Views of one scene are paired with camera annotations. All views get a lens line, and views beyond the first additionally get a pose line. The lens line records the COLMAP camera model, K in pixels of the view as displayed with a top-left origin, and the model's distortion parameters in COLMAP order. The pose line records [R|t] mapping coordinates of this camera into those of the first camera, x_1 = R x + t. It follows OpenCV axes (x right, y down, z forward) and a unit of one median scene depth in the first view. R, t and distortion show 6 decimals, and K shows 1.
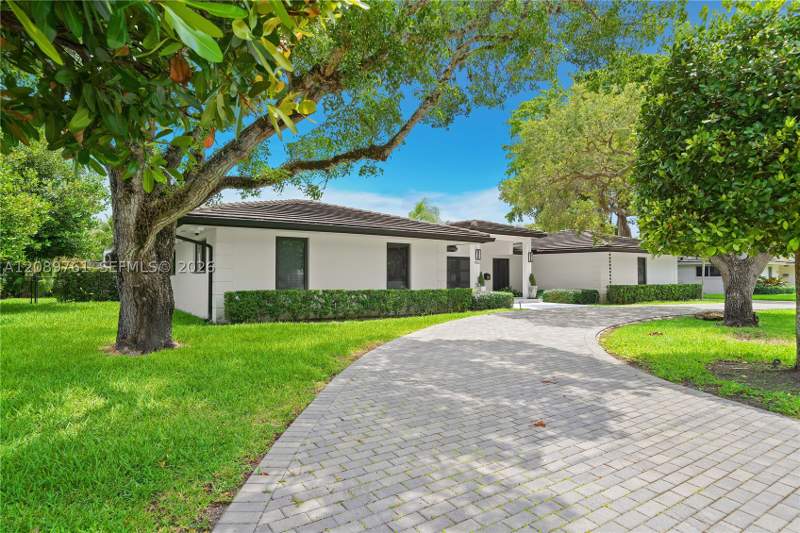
lens RADIAL K [[452.1, 0, 401.5], [0, 452.1, 267.6], [0, 0, 1]] dist [-0.004703, 0.000324]
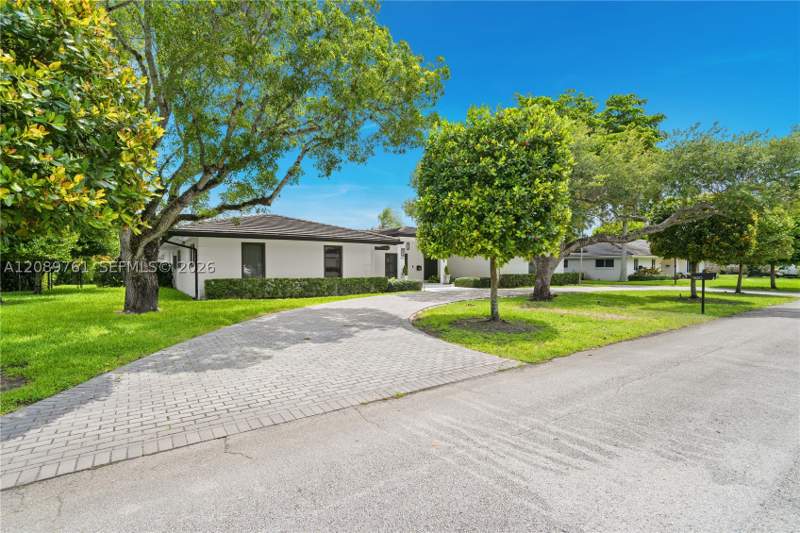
lens RADIAL K [[372.3, 0, 395.2], [0, 372.3, 282.6], [0, 0, 1]] dist [-0.004354, -0.000687]
pose [[0.999870, -0.002789, 0.015853, 0.202064], [0.001802, 0.998076, 0.061974, -0.011228], [-0.015995, -0.061937, 0.997952, -0.229323]]
